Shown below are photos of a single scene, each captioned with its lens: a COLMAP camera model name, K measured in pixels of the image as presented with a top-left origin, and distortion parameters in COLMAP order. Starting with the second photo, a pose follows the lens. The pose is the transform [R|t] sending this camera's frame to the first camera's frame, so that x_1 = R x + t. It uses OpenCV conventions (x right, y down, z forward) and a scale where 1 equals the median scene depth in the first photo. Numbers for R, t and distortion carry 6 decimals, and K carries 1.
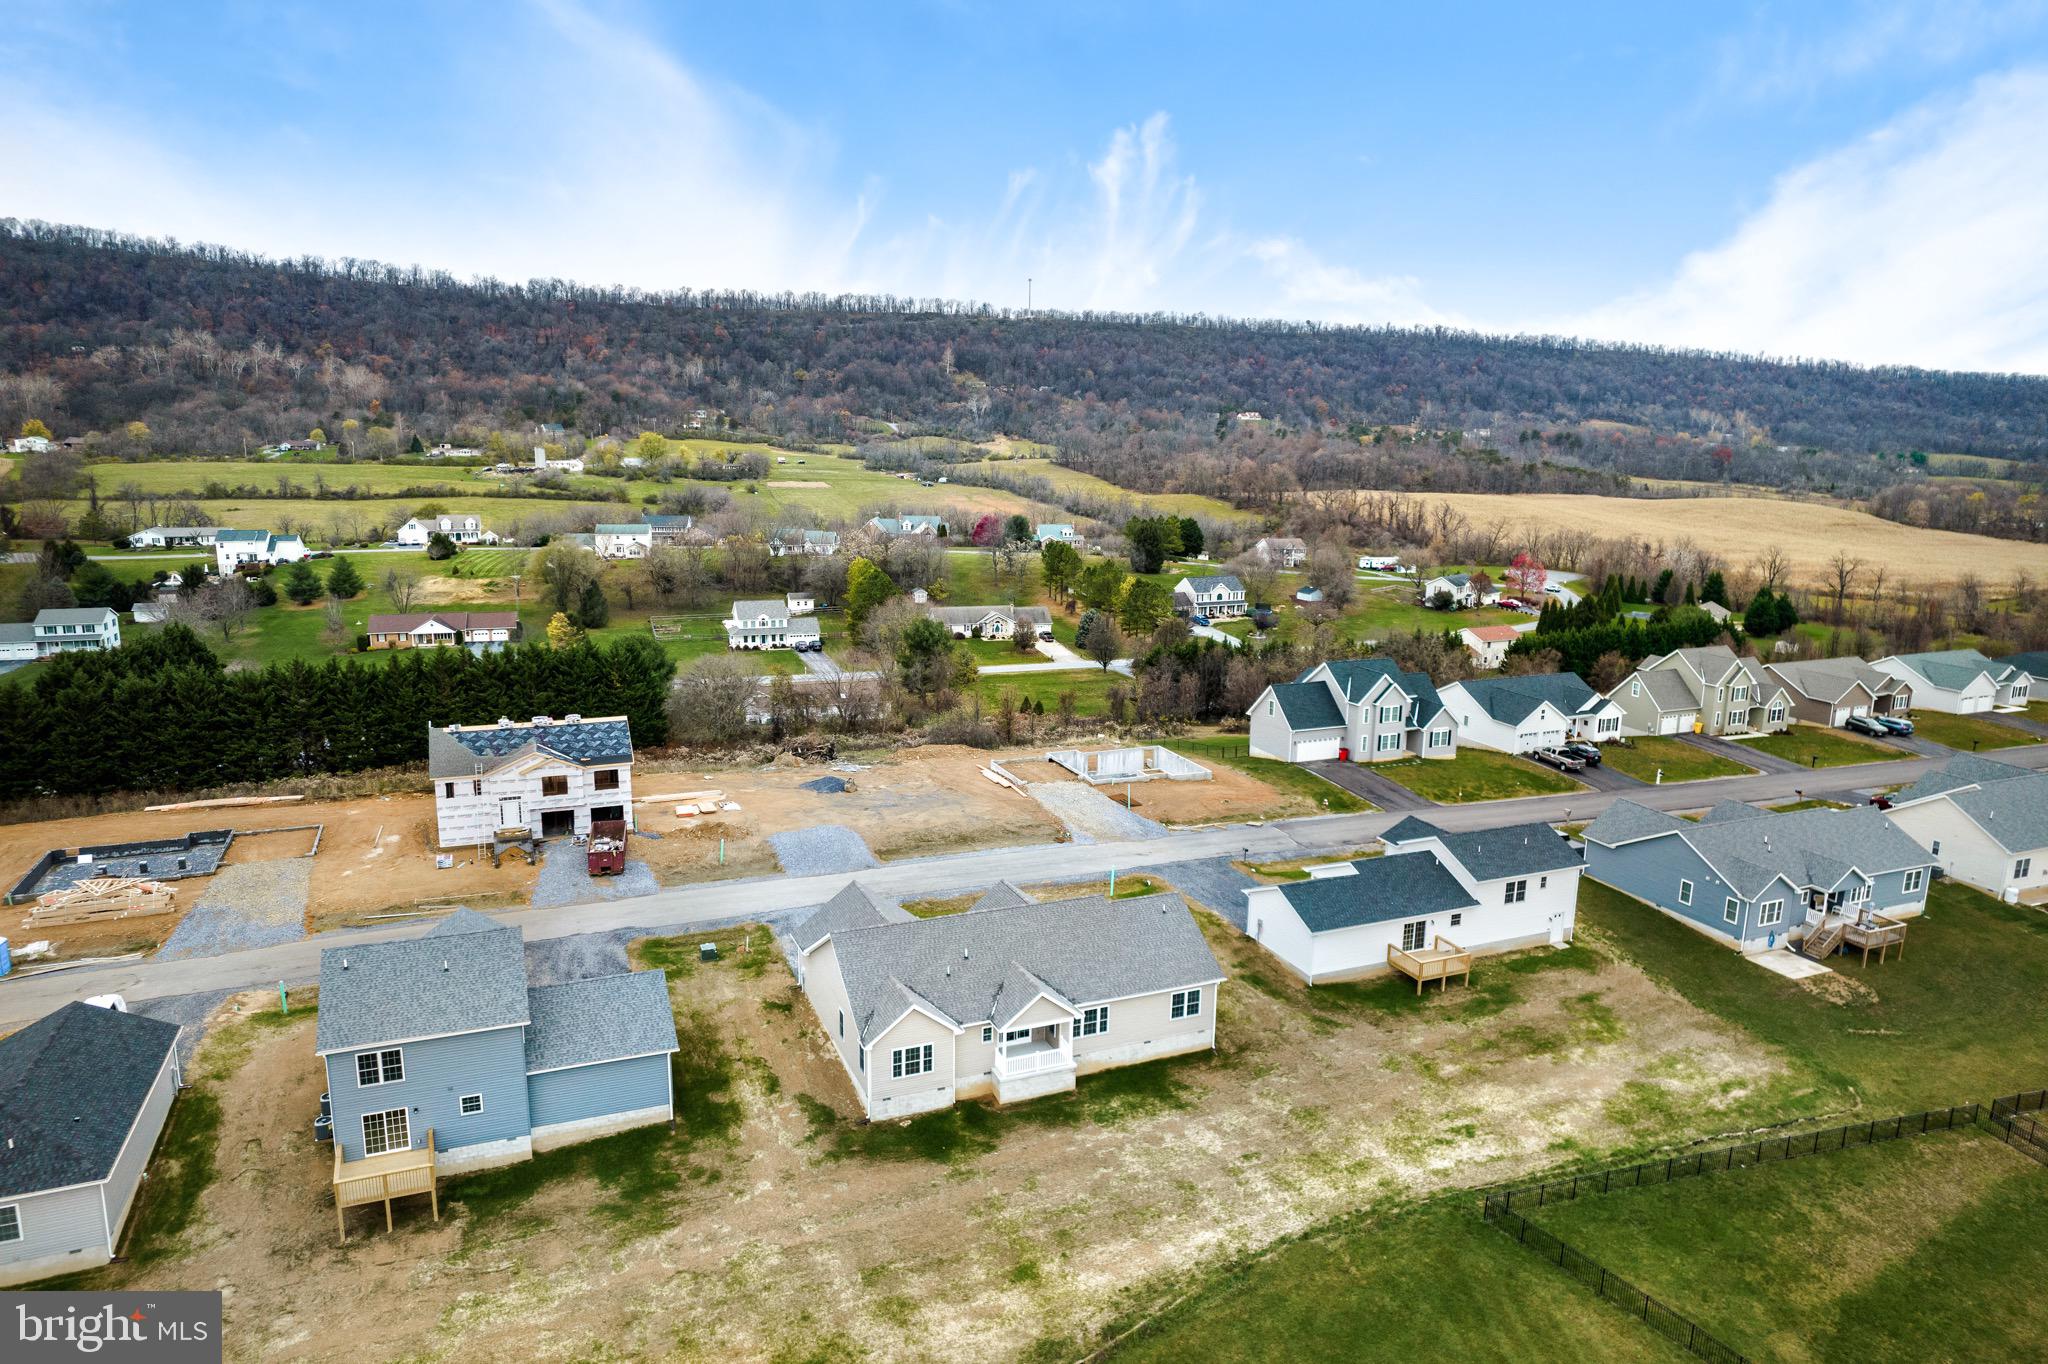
lens RADIAL K [[1323.6, 0, 1028.8], [0, 1323.6, 675.1], [0, 0, 1]] dist [-0.072734, 0.065369]
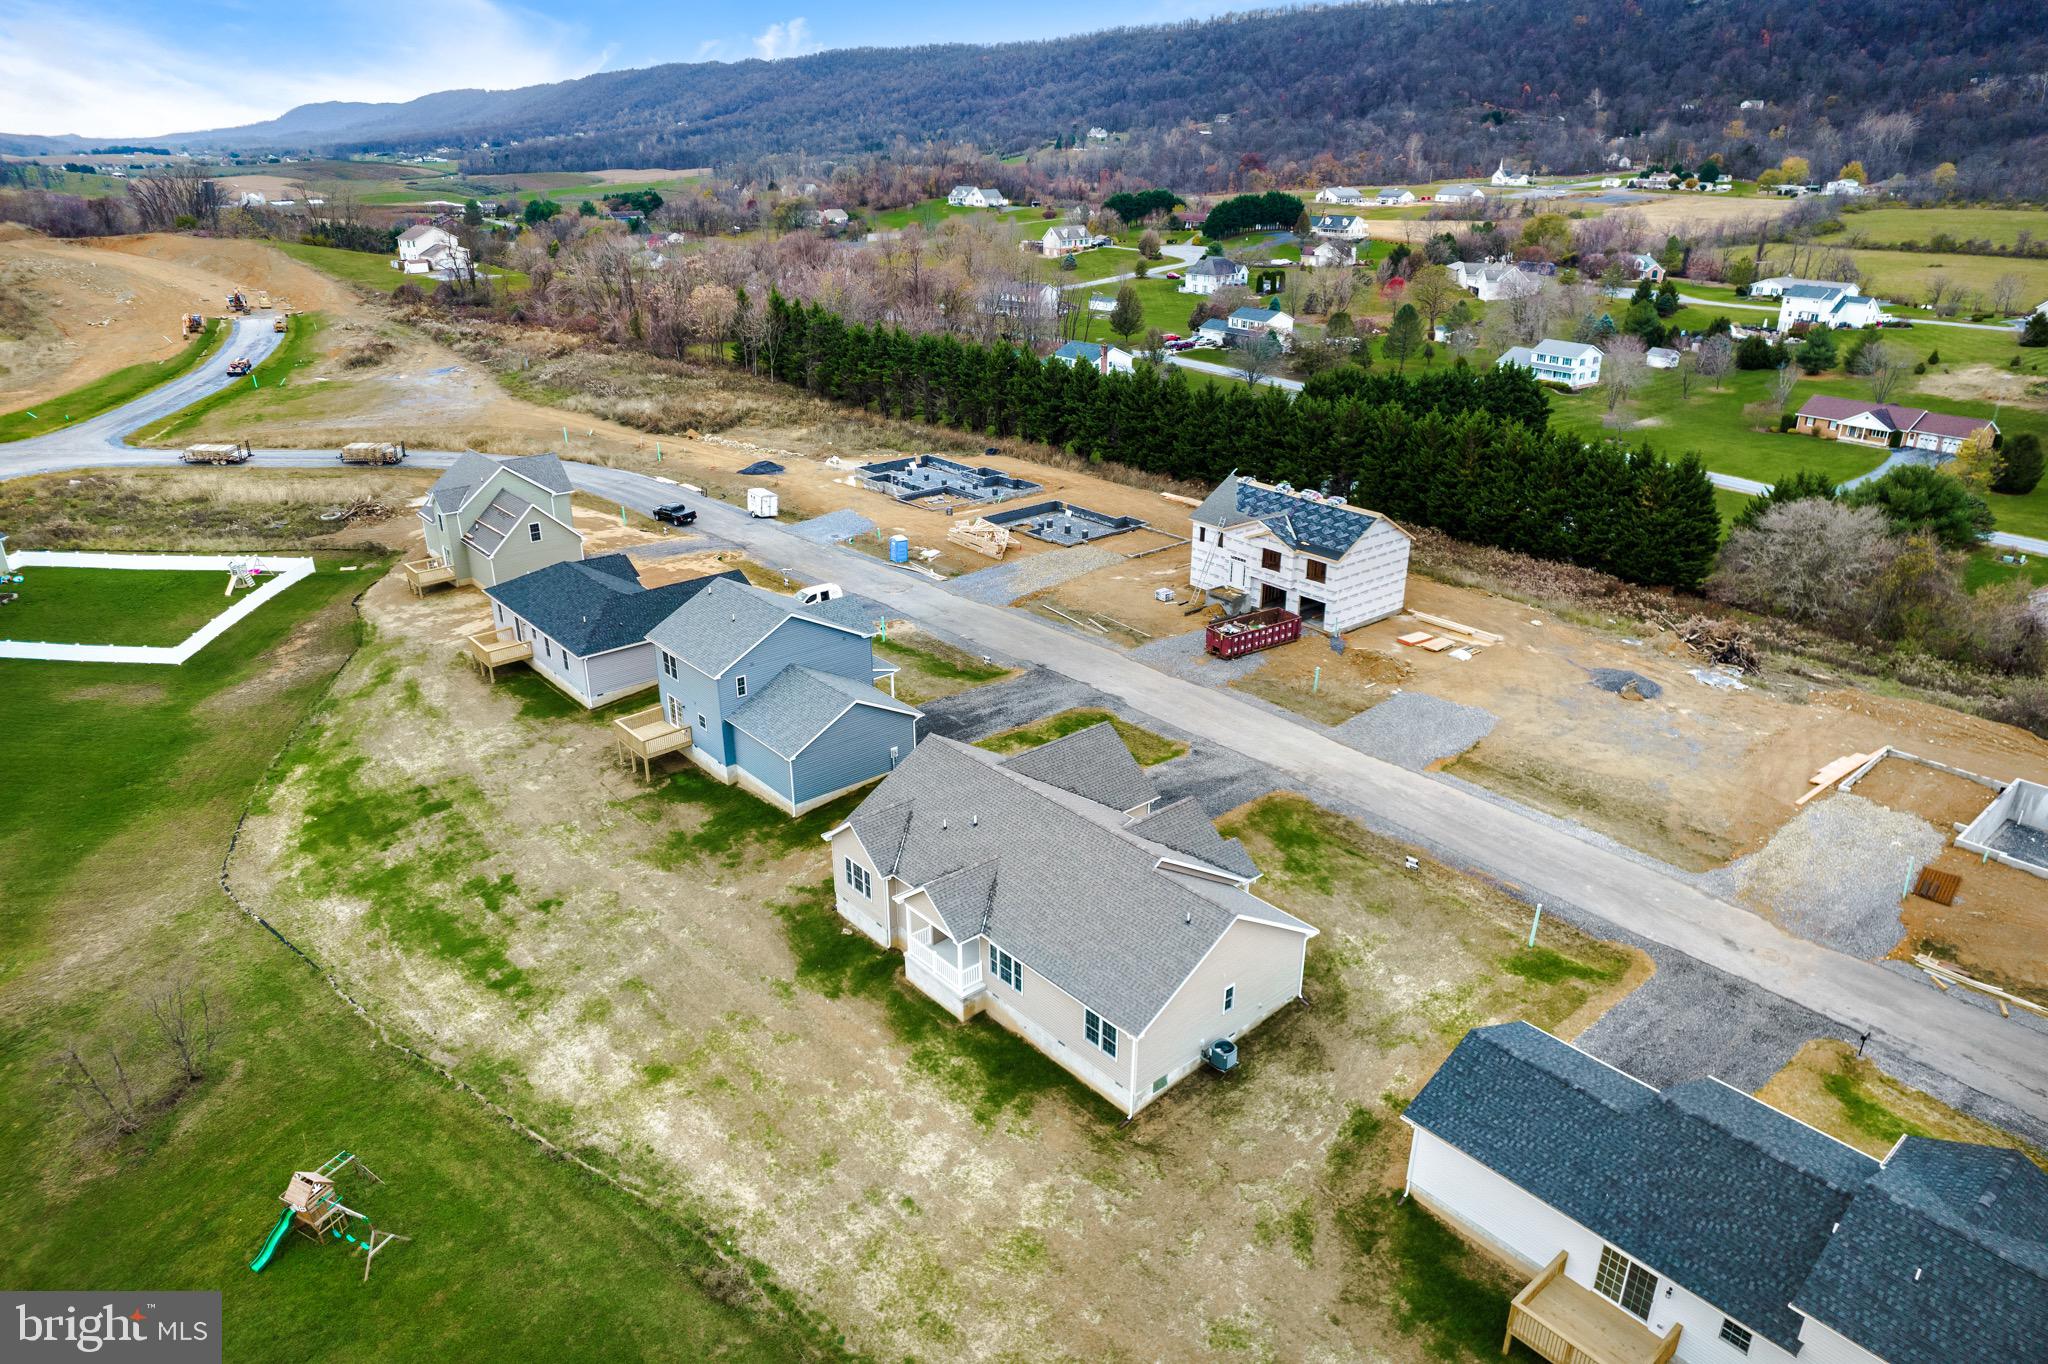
lens RADIAL K [[1321.7, 0, 1026.0], [0, 1321.7, 674.4], [0, 0, 1]] dist [-0.067489, 0.060498]
pose [[0.299381, 0.349115, -0.887969, 0.364017], [-0.181563, 0.934495, 0.306193, -0.077630], [0.936700, 0.069554, 0.343156, 0.380057]]
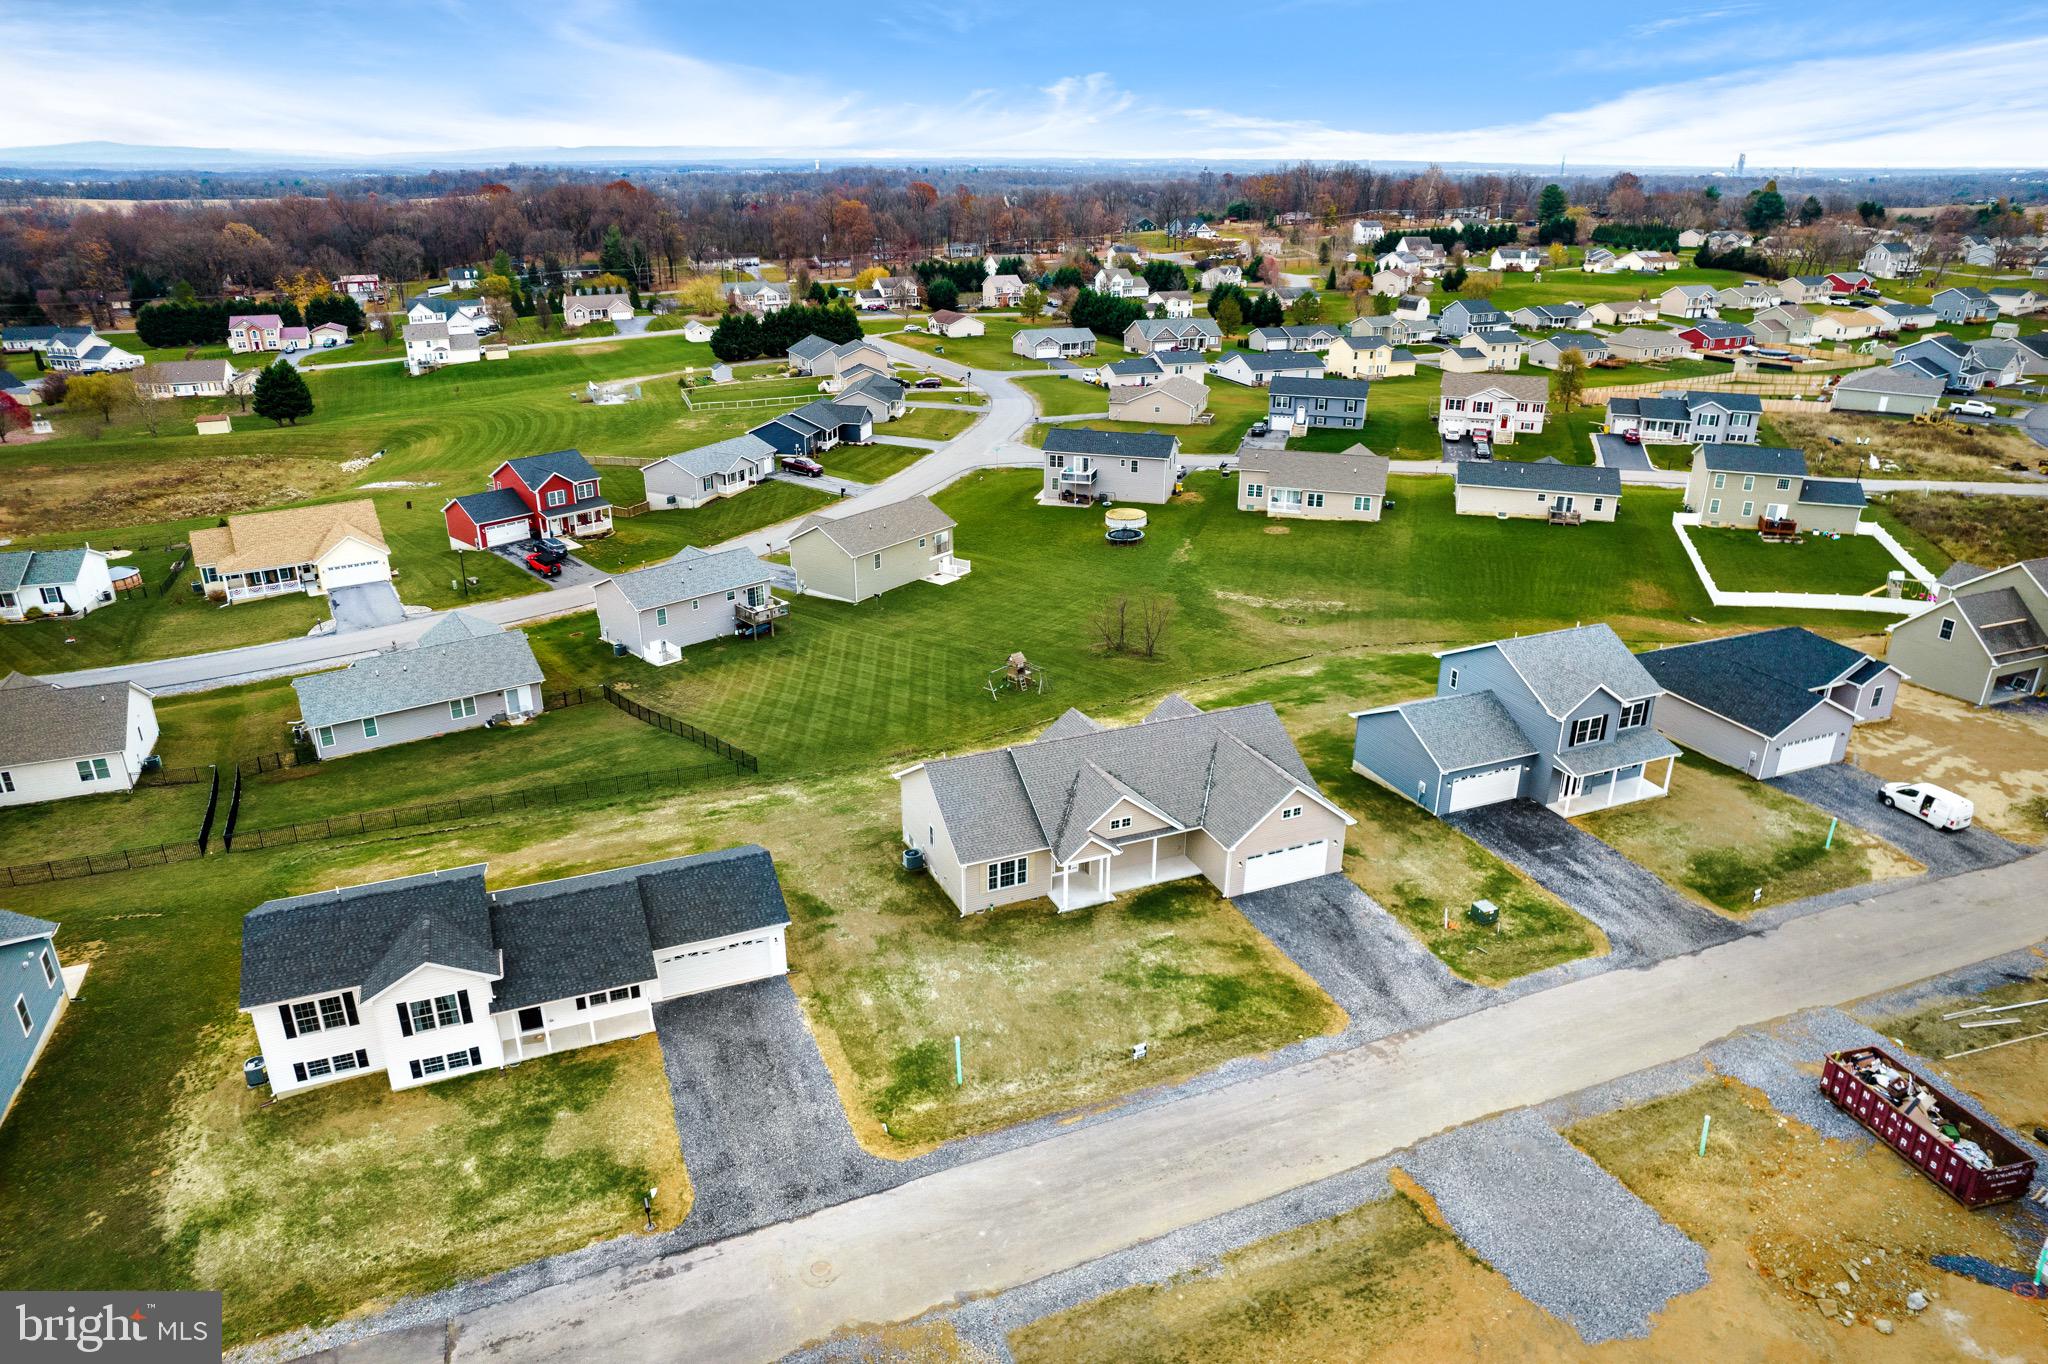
lens RADIAL K [[1305.7, 0, 1028.8], [0, 1305.7, 656.7], [0, 0, 1]] dist [-0.066550, 0.053292]
pose [[-0.999779, -0.020960, -0.001466, 0.025520], [-0.018494, 0.844756, 0.534832, -0.212002], [-0.009972, 0.534741, -0.844957, 0.980395]]
